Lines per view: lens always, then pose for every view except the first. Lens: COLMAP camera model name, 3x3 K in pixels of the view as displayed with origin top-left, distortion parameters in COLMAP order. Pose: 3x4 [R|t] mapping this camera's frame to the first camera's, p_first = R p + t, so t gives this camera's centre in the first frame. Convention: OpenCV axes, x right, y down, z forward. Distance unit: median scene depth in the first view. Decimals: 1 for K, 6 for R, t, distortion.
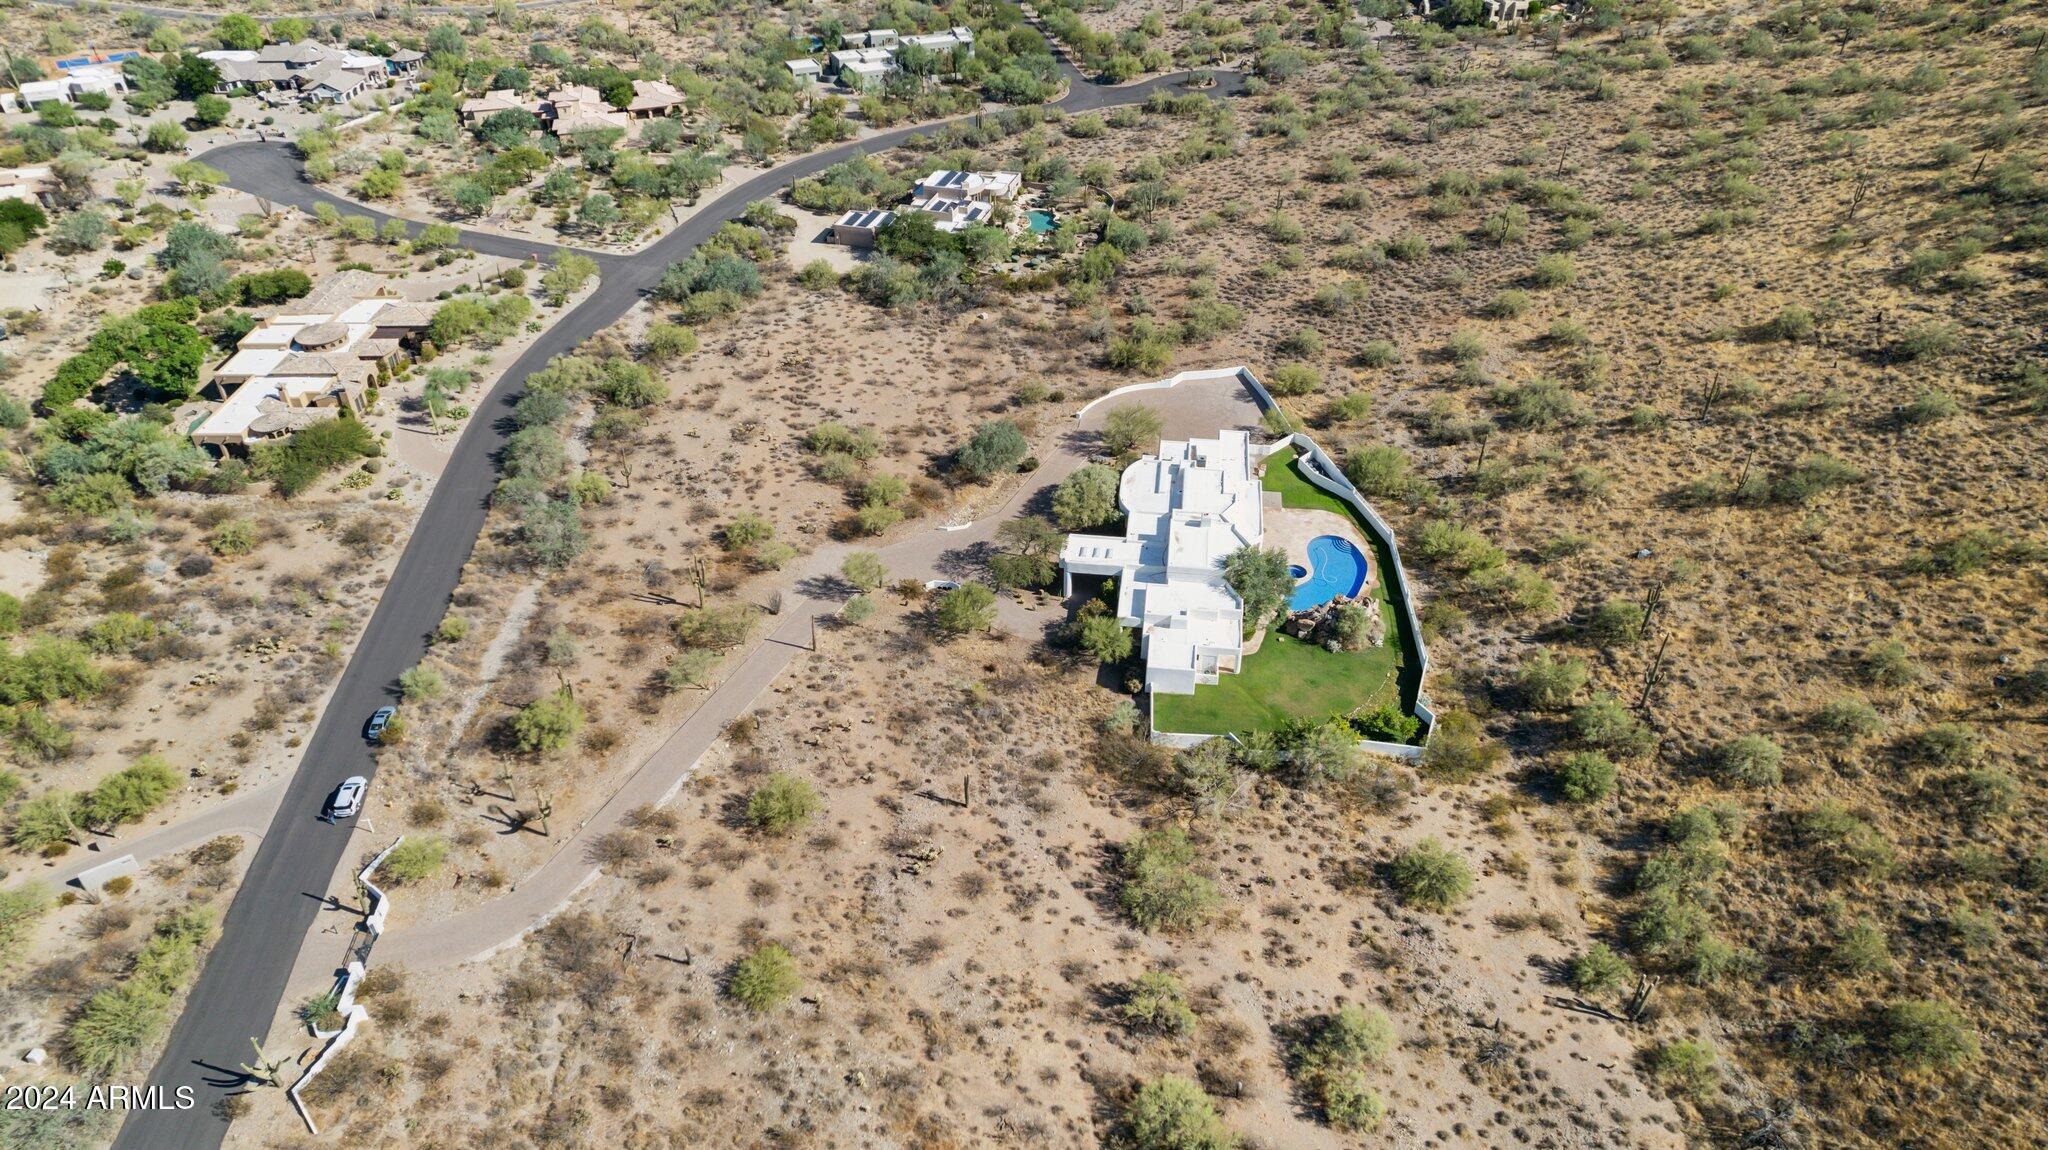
lens RADIAL K [[1324.8, 0, 1023.1], [0, 1324.8, 586.6], [0, 0, 1]] dist [-0.074107, 0.067029]
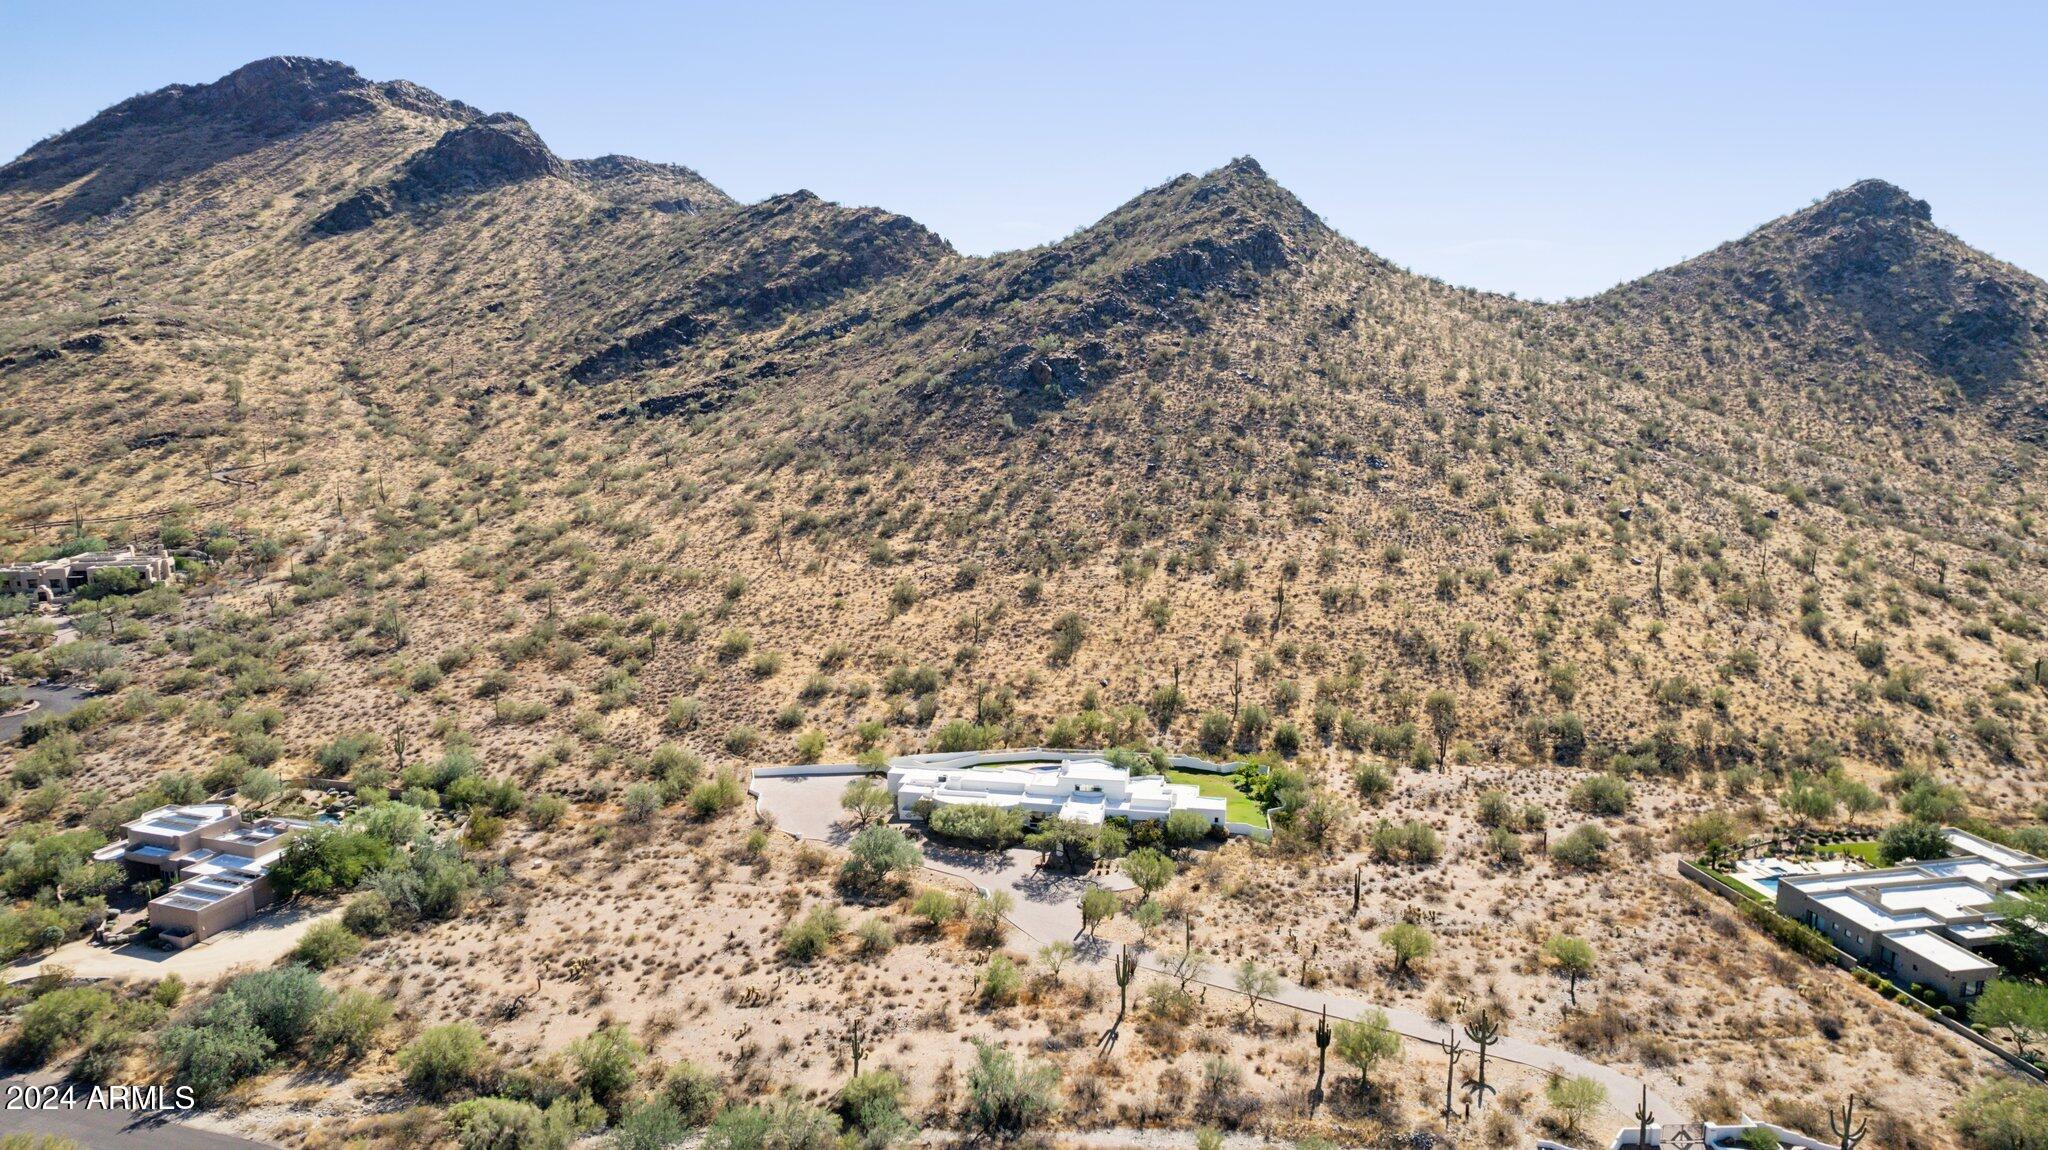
lens RADIAL K [[1324.8, 0, 1026.8], [0, 1324.8, 562.7], [0, 0, 1]] dist [-0.074107, 0.067029]
pose [[0.046165, -0.165464, 0.985135, -1.150877], [0.589503, 0.800667, 0.106856, -0.388318], [-0.806446, 0.575807, 0.134504, 0.806351]]
